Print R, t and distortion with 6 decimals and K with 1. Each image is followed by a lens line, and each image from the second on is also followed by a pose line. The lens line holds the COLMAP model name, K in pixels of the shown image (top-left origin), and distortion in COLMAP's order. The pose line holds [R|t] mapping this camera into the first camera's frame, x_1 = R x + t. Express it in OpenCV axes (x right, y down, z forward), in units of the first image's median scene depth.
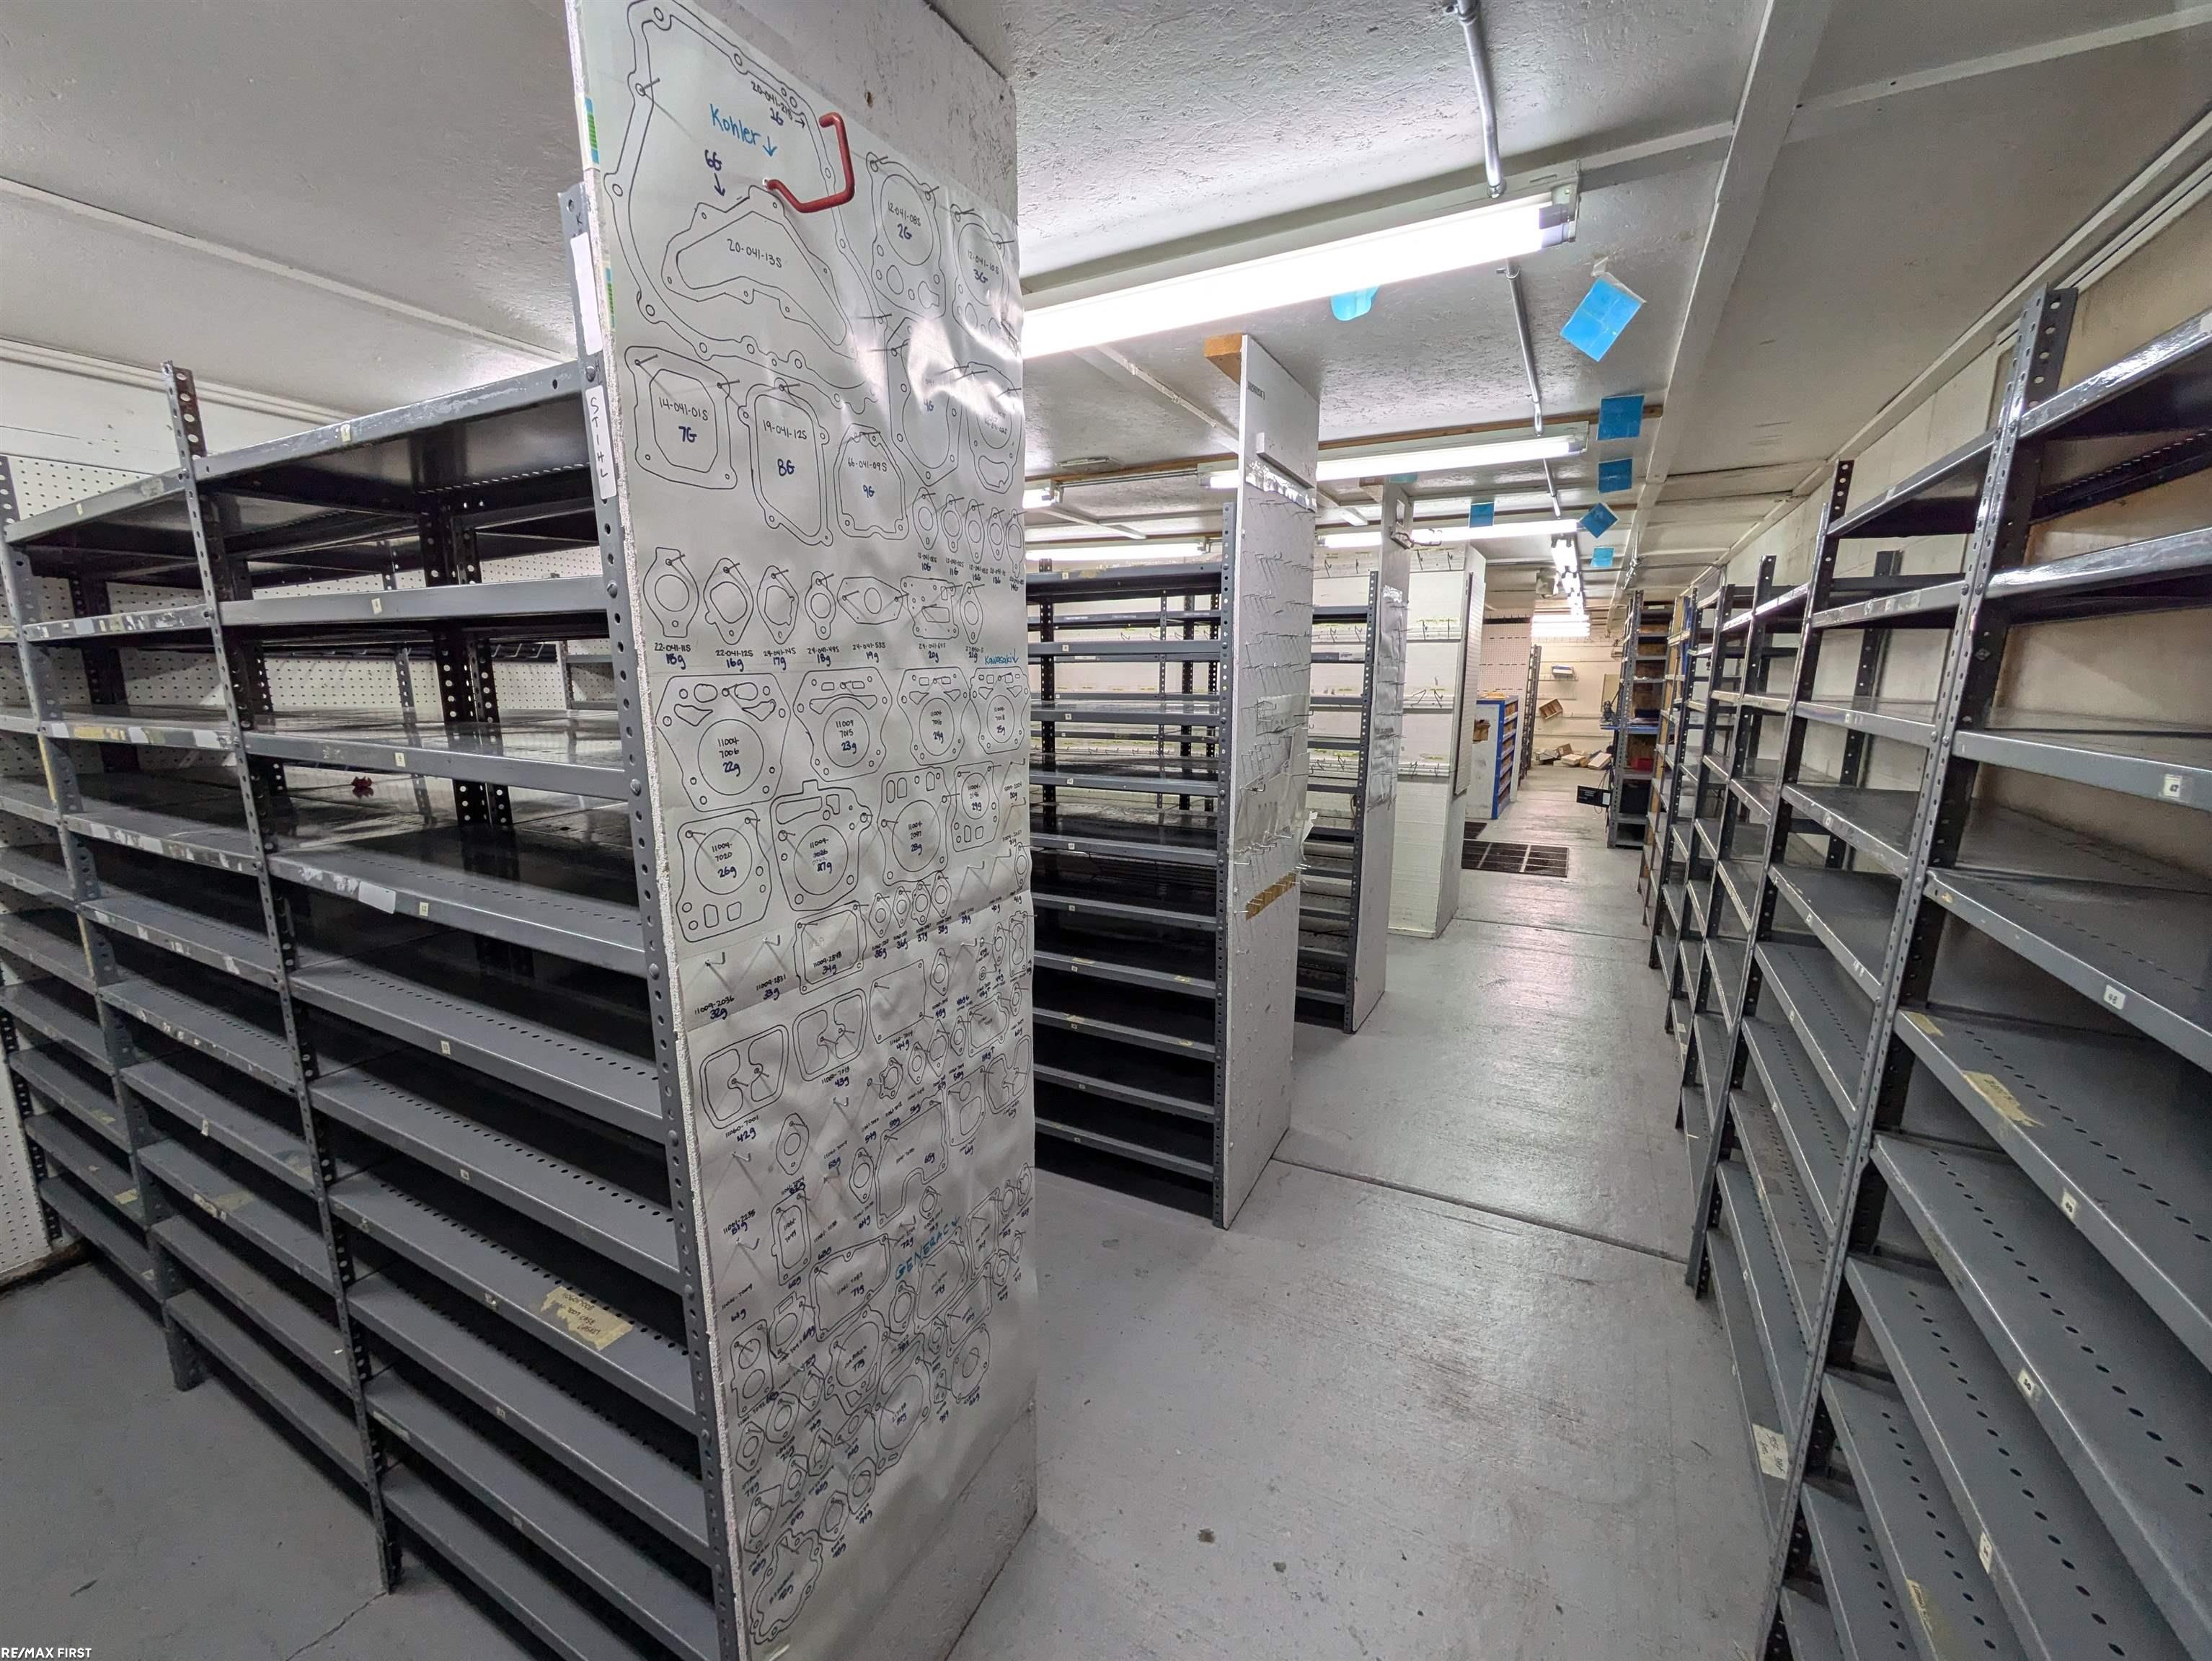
lens RADIAL K [[883.7, 0, 1096.5], [0, 883.7, 829.6], [0, 0, 1]] dist [-0.002941, 0.004370]
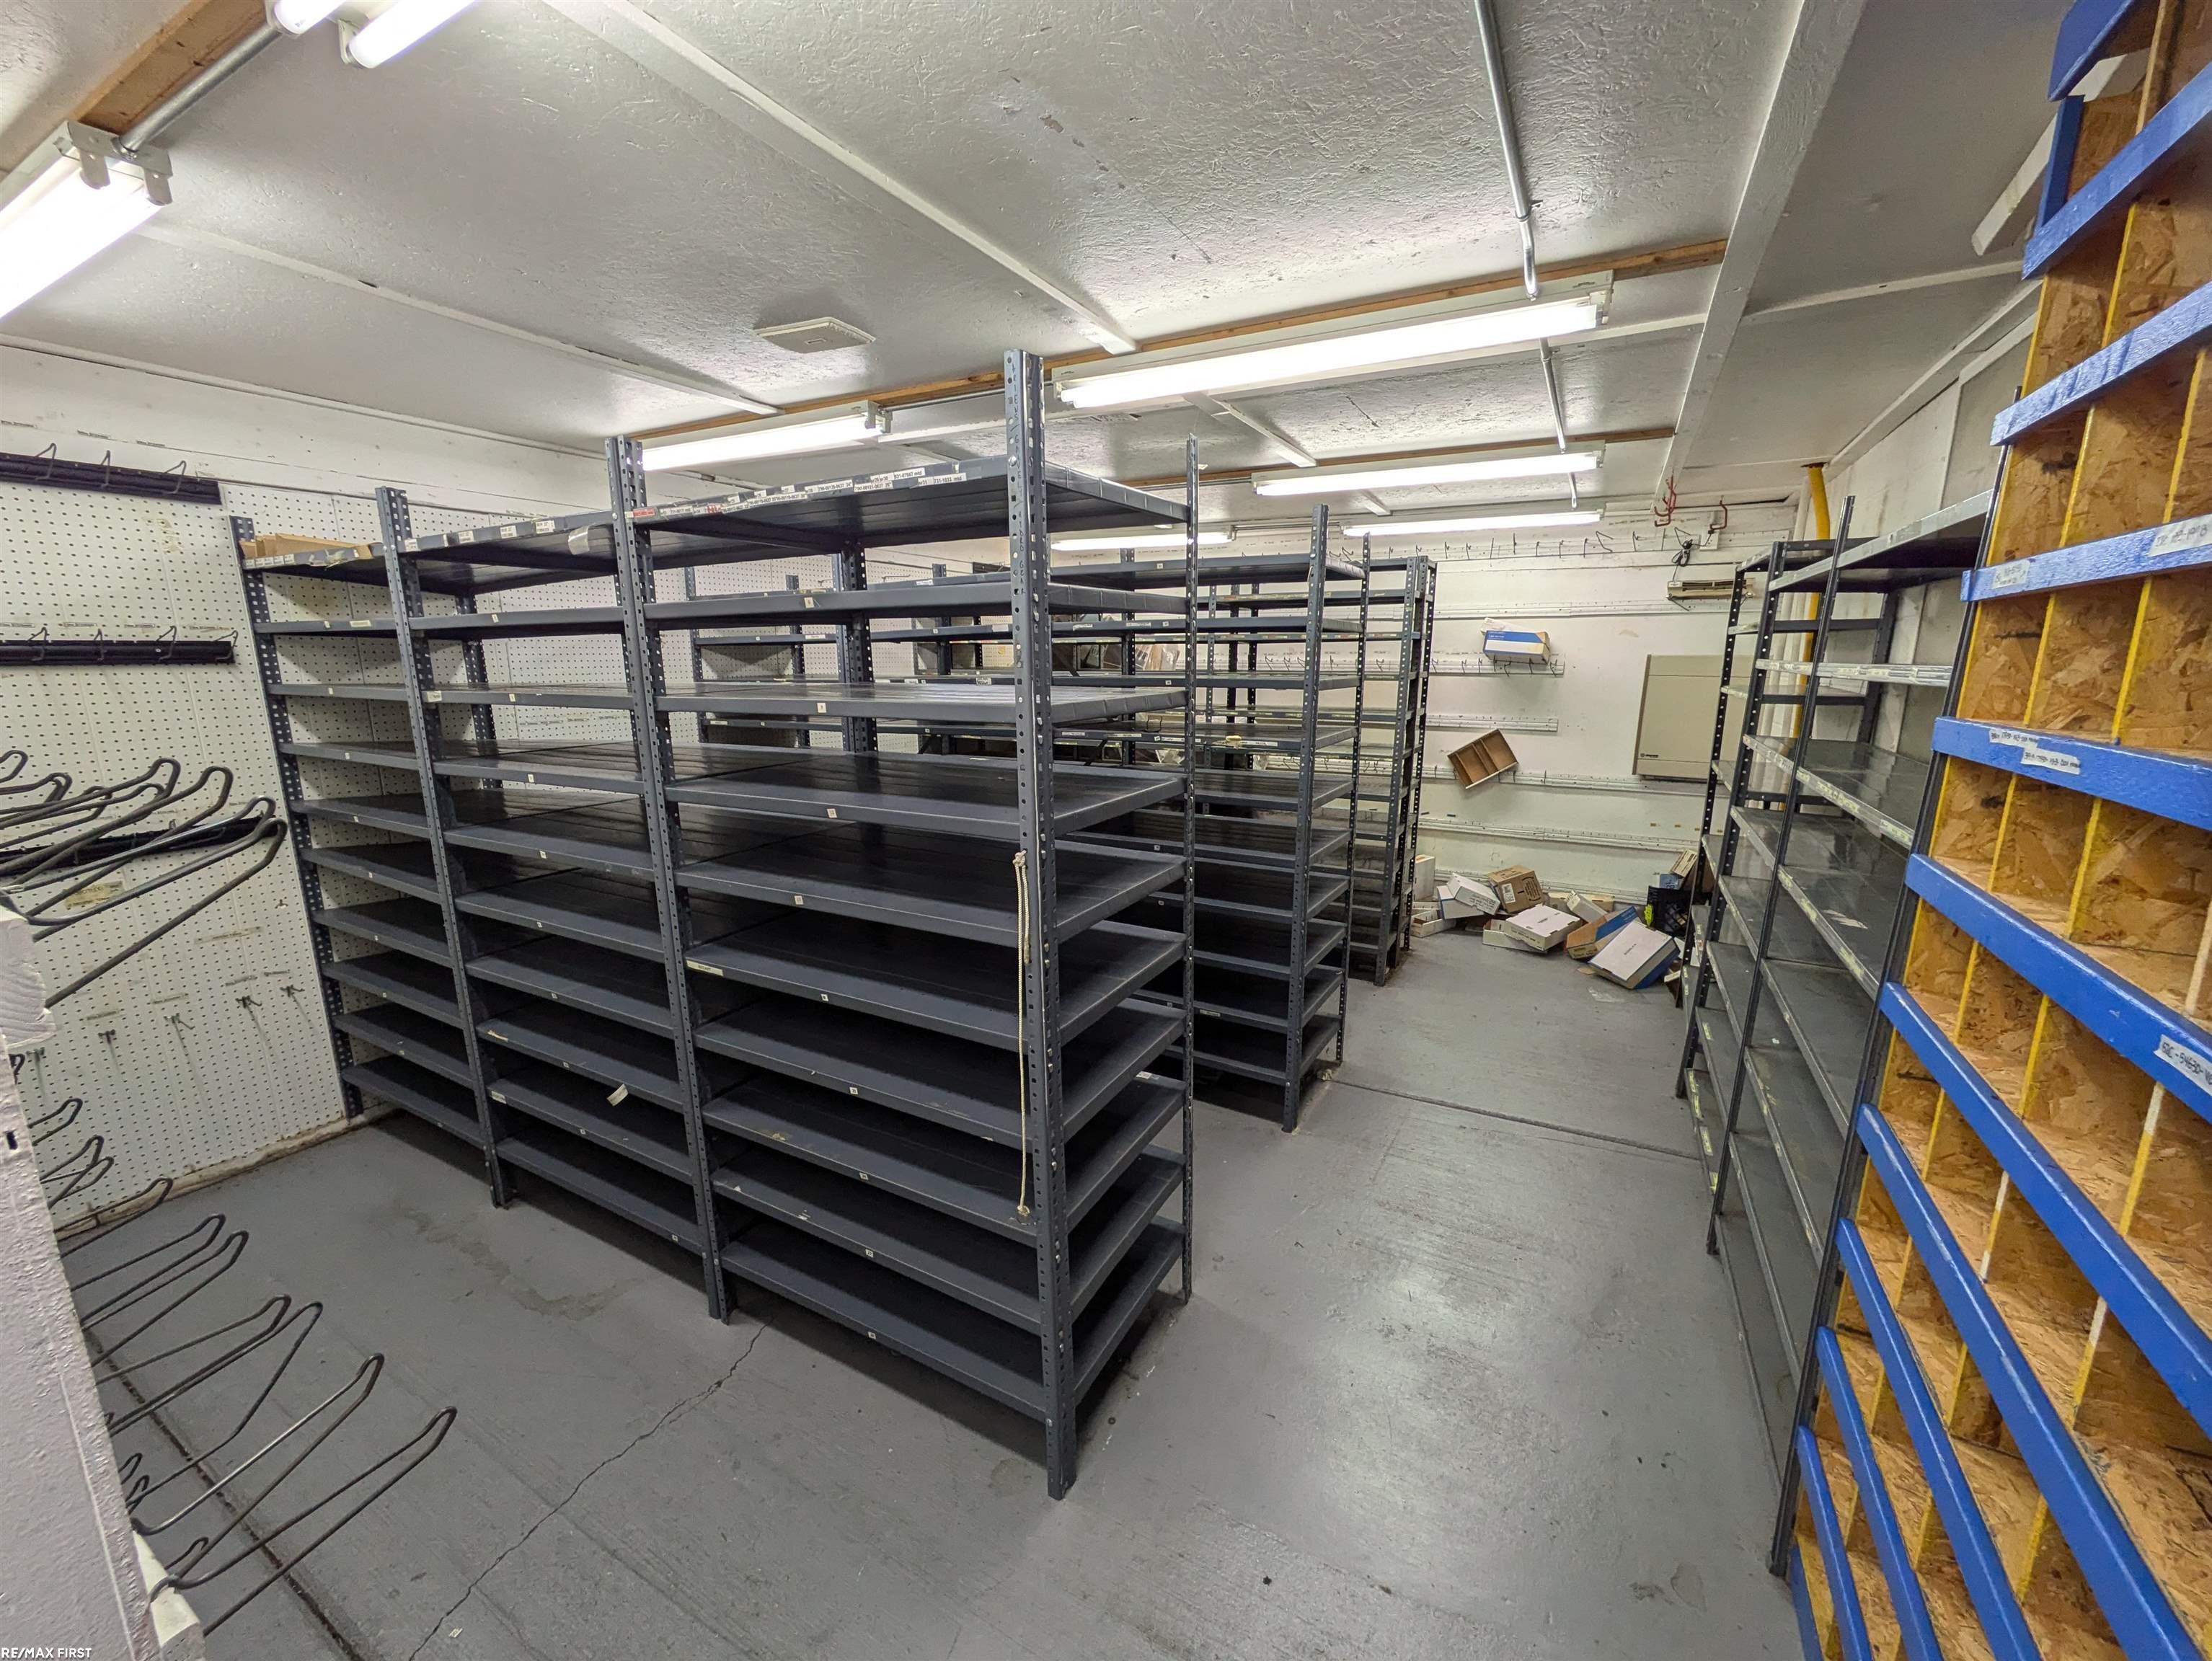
lens RADIAL K [[883.7, 0, 1096.5], [0, 883.7, 829.6], [0, 0, 1]] dist [-0.002941, 0.004370]
pose [[0.999835, 0.003121, -0.017877, 0.377327], [-0.003036, 0.999984, 0.004791, -0.112067], [0.017892, -0.004736, 0.999829, 0.667795]]
